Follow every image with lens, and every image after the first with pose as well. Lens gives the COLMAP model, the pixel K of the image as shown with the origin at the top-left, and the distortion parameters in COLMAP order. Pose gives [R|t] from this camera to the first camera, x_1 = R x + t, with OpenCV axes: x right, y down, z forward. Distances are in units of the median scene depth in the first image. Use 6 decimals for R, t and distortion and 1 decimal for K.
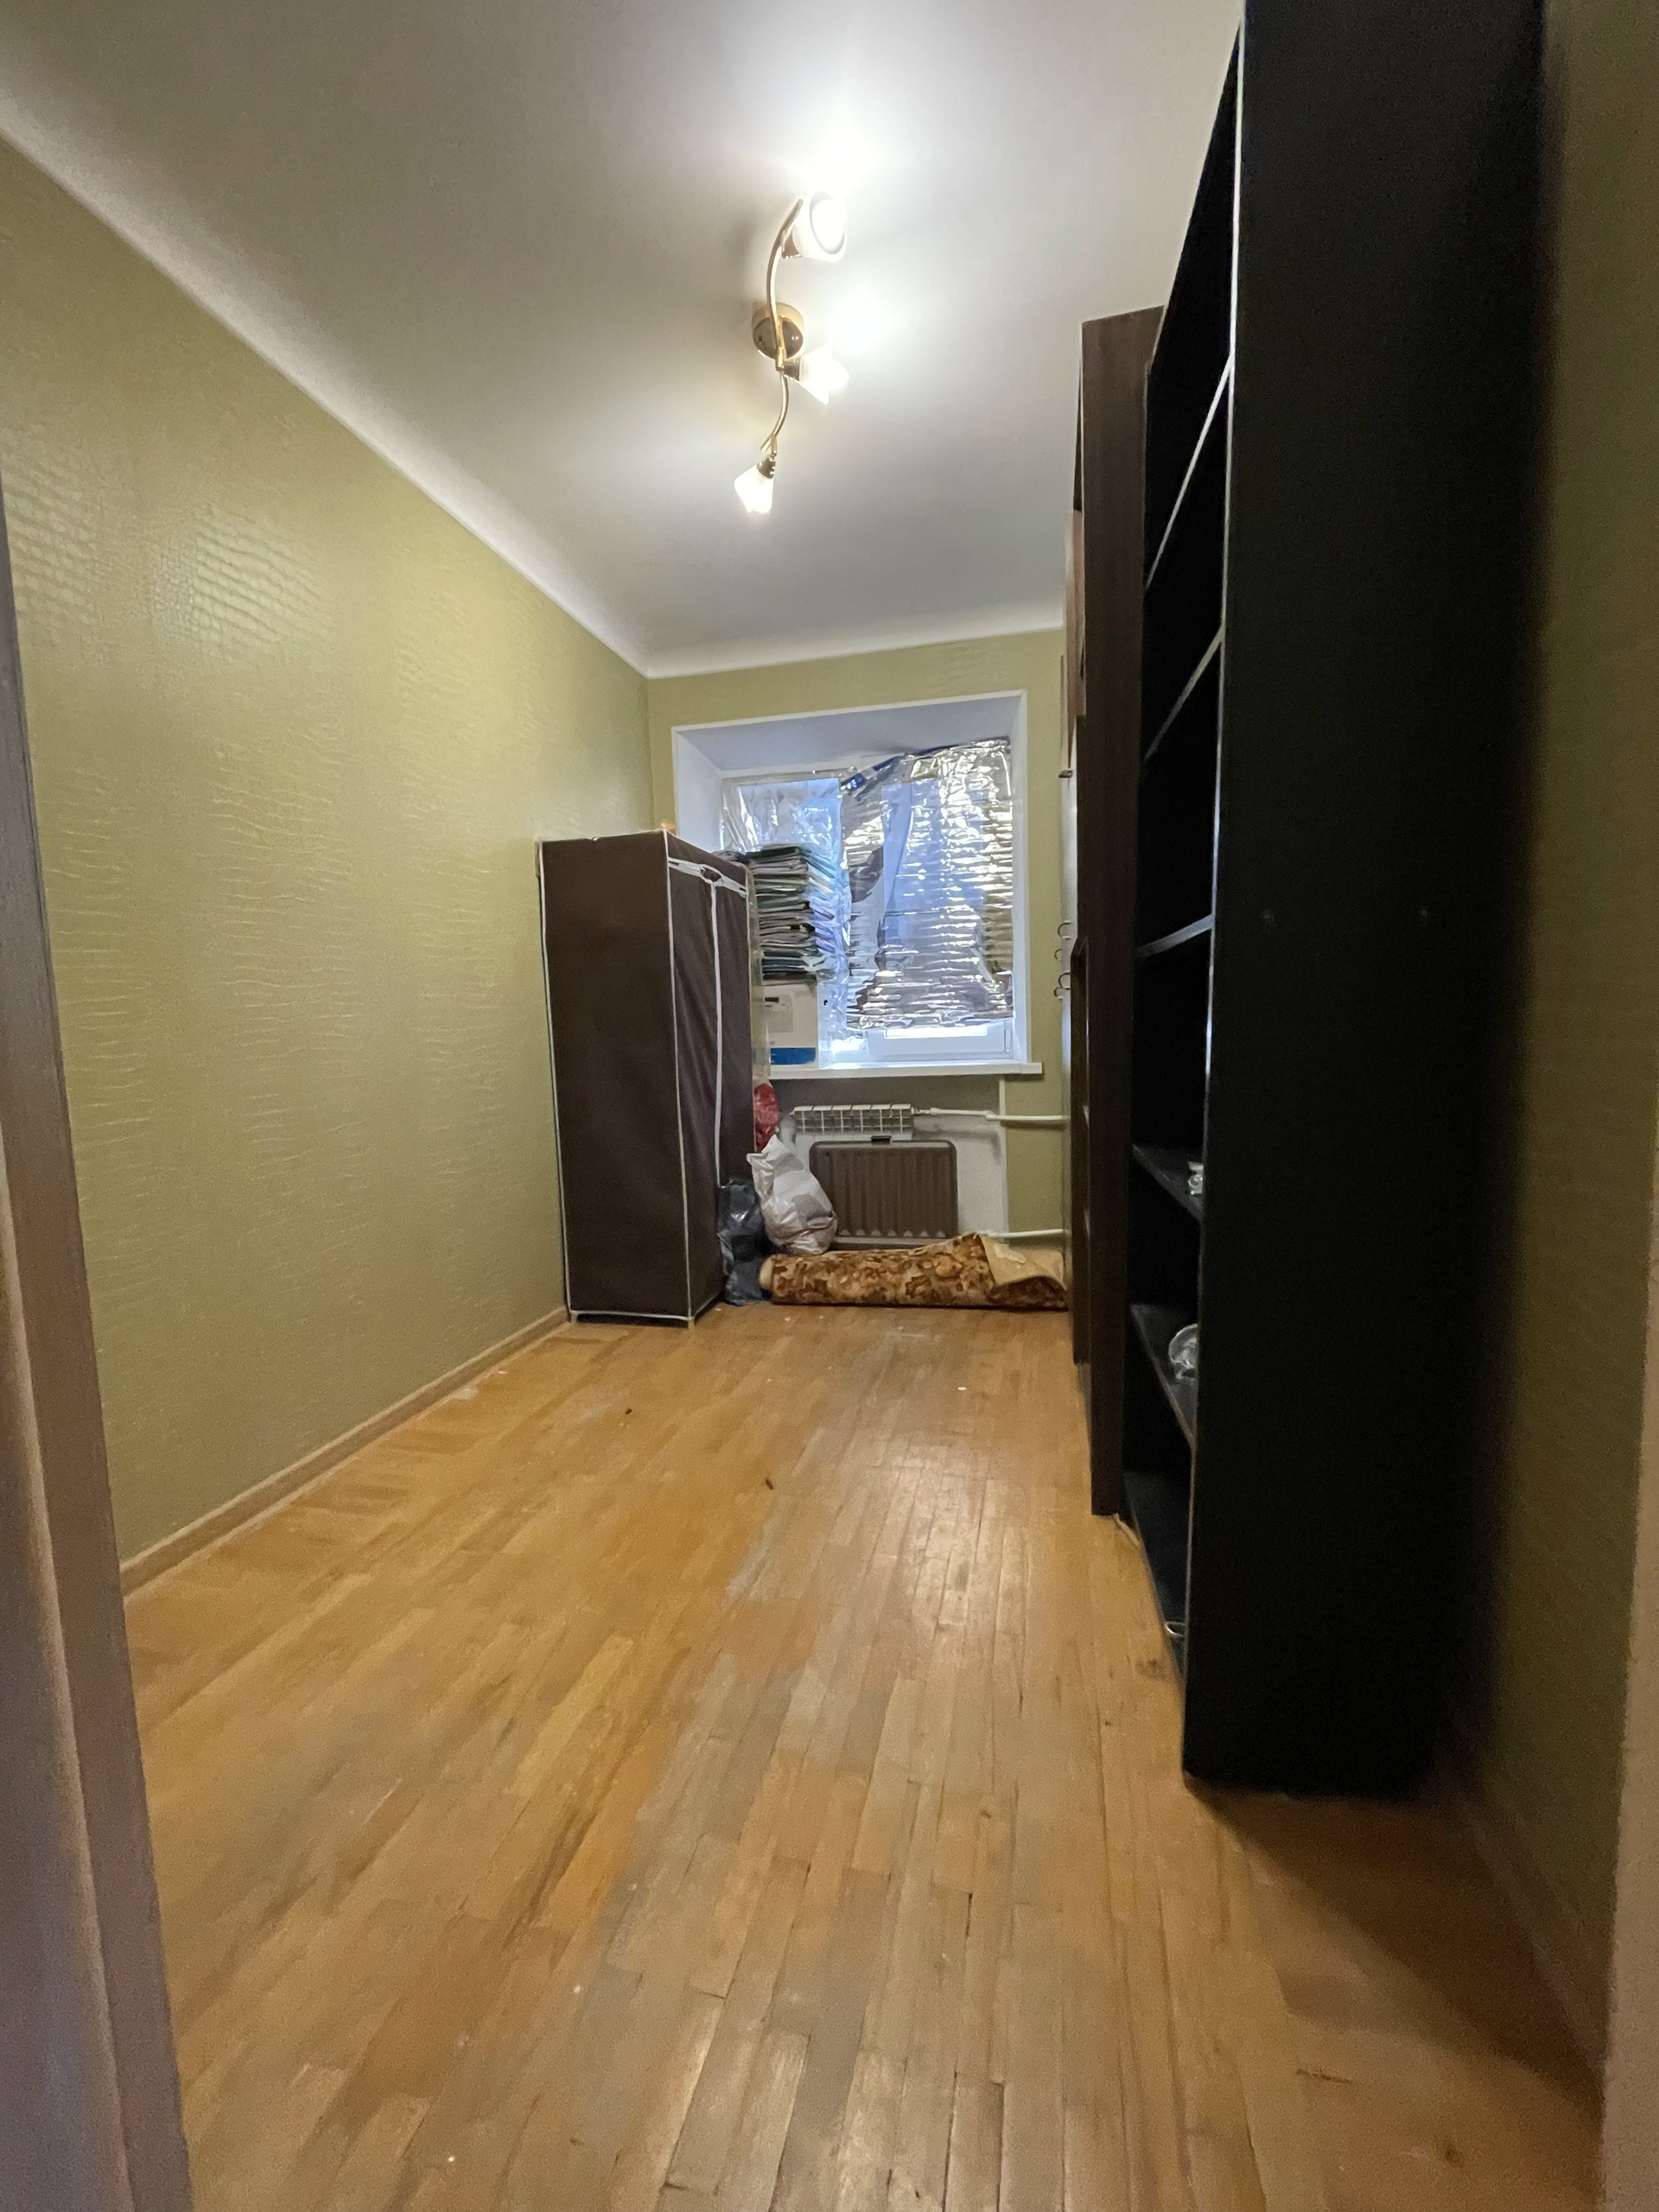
lens RADIAL K [[890.2, 0, 819.2], [0, 890.2, 1089.1], [0, 0, 1]] dist [-0.002617, -0.000148]
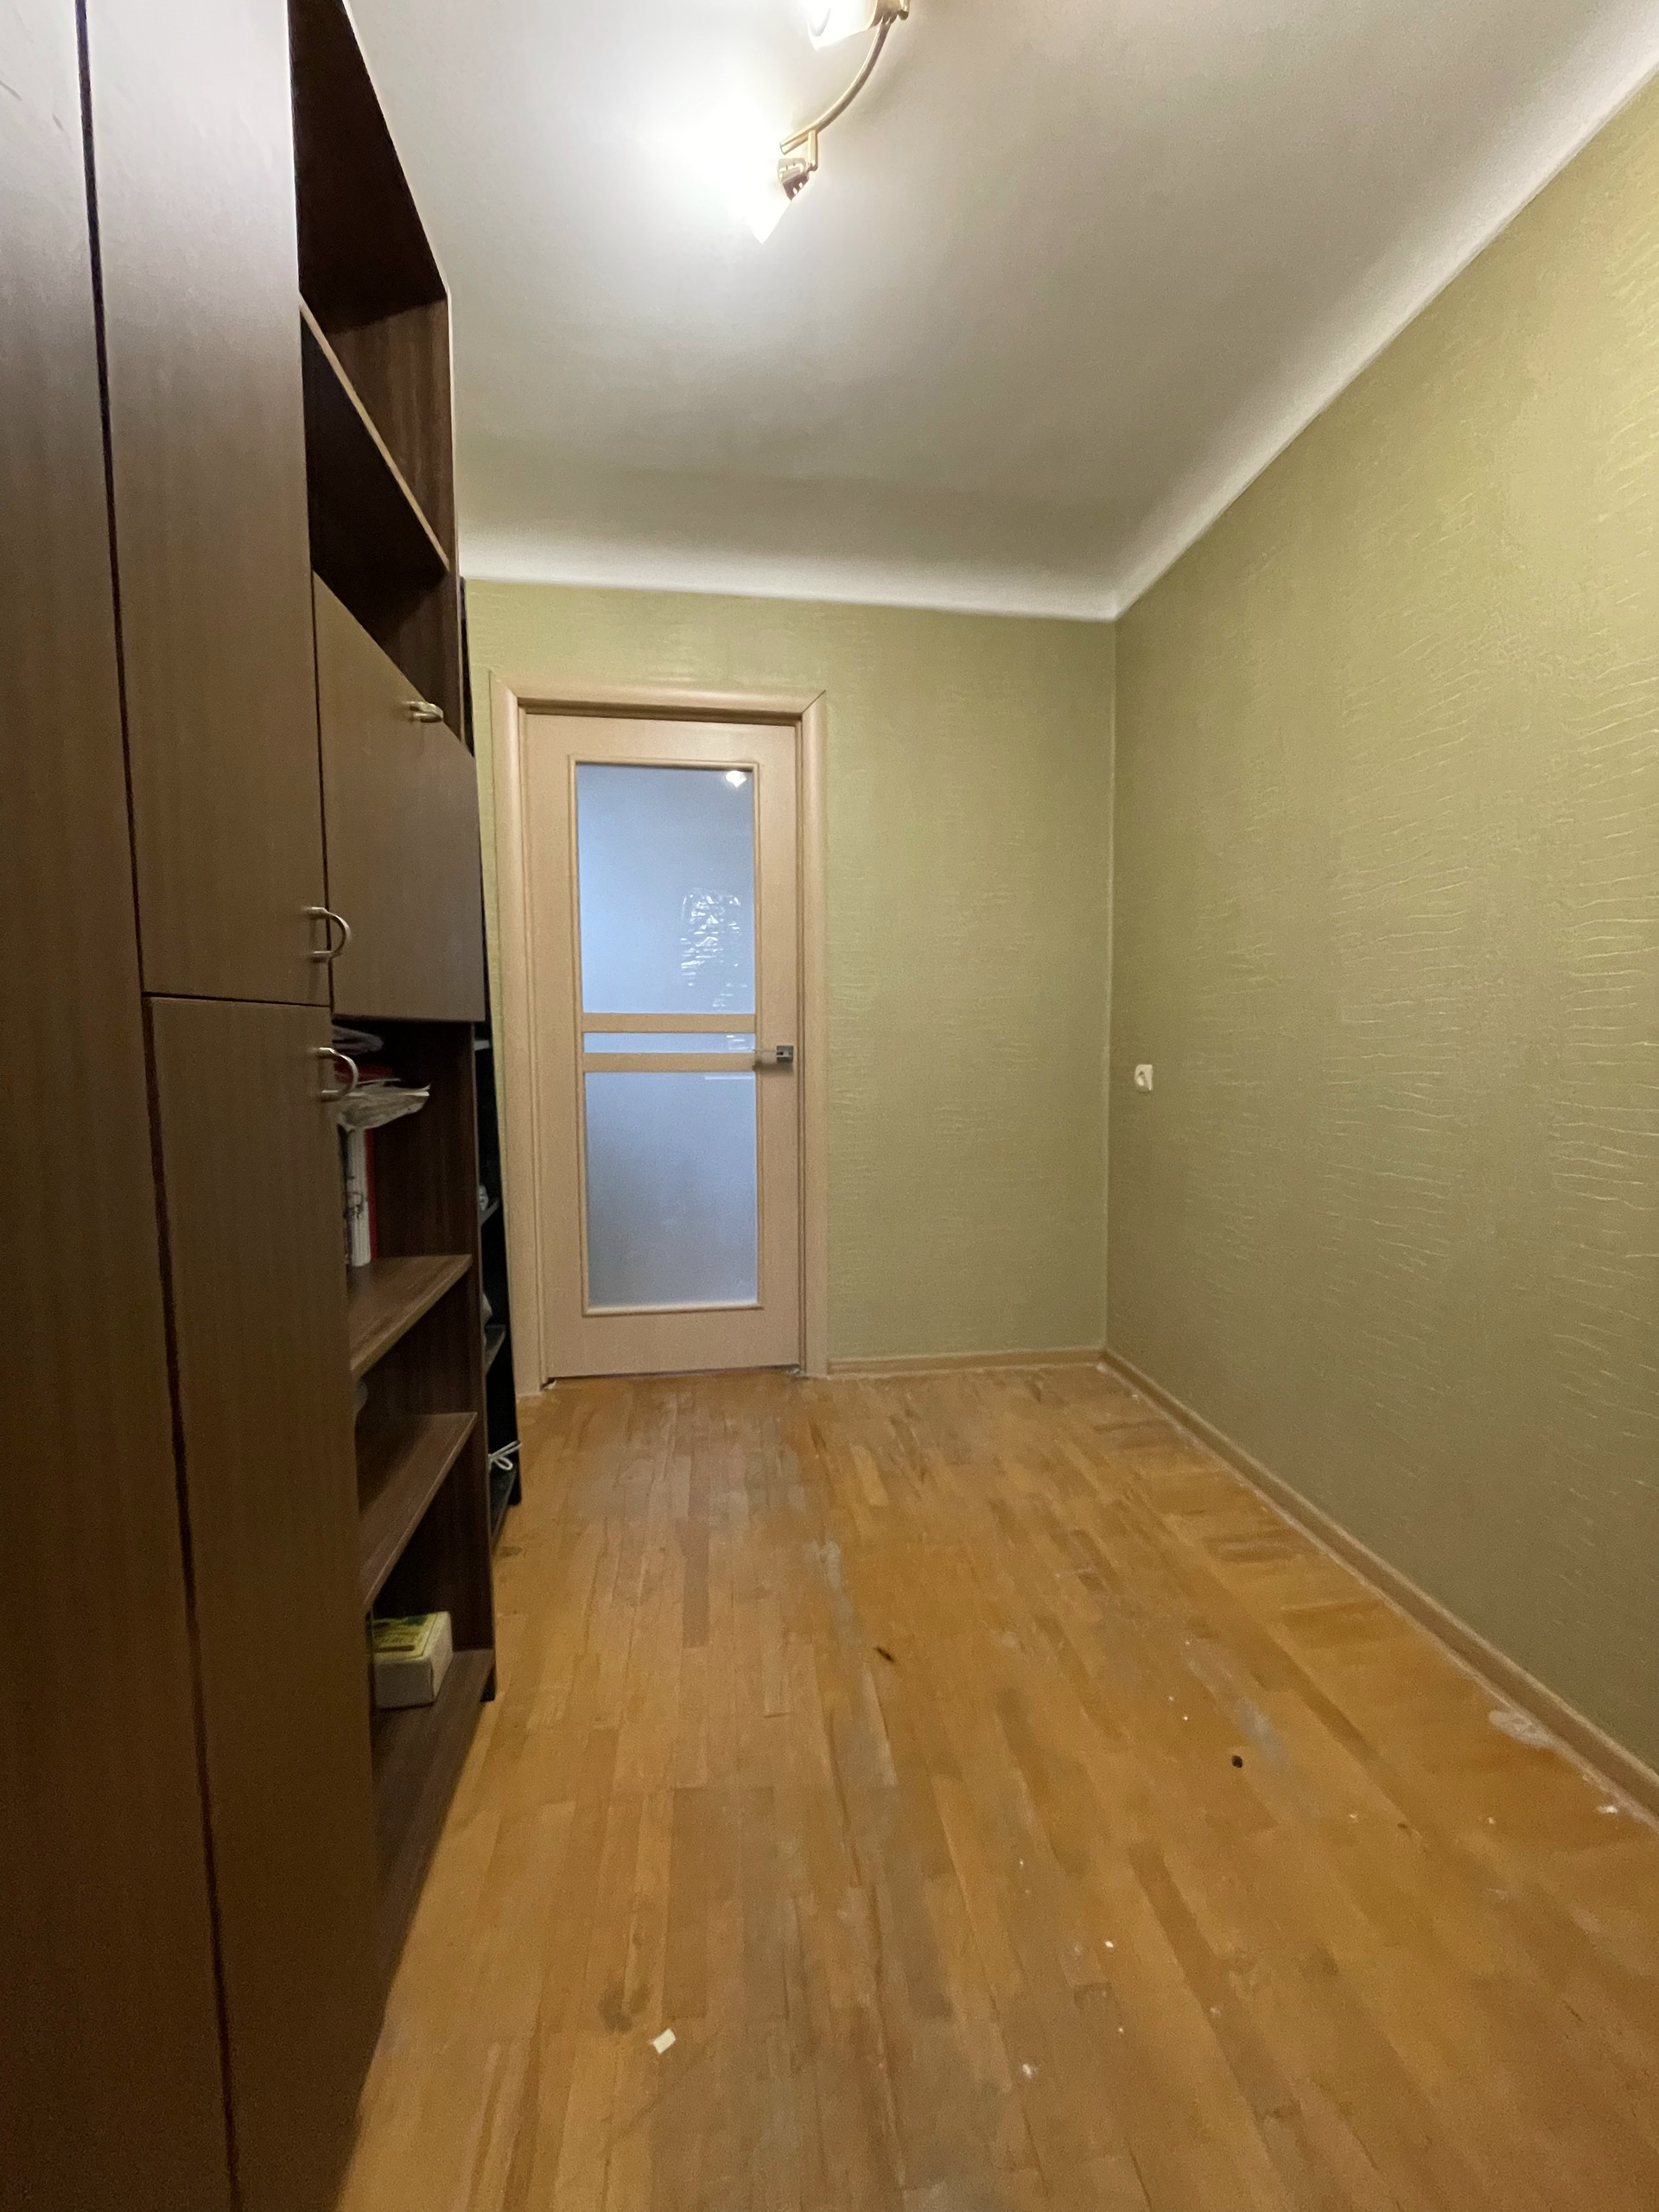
lens RADIAL K [[890.2, 0, 830.4], [0, 890.2, 1101.5], [0, 0, 1]] dist [-0.002617, -0.000148]
pose [[-0.923787, 0.066242, -0.377134, 0.256446], [0.006819, 0.987612, 0.156768, -0.188528], [0.382847, 0.142249, -0.912794, 1.573377]]
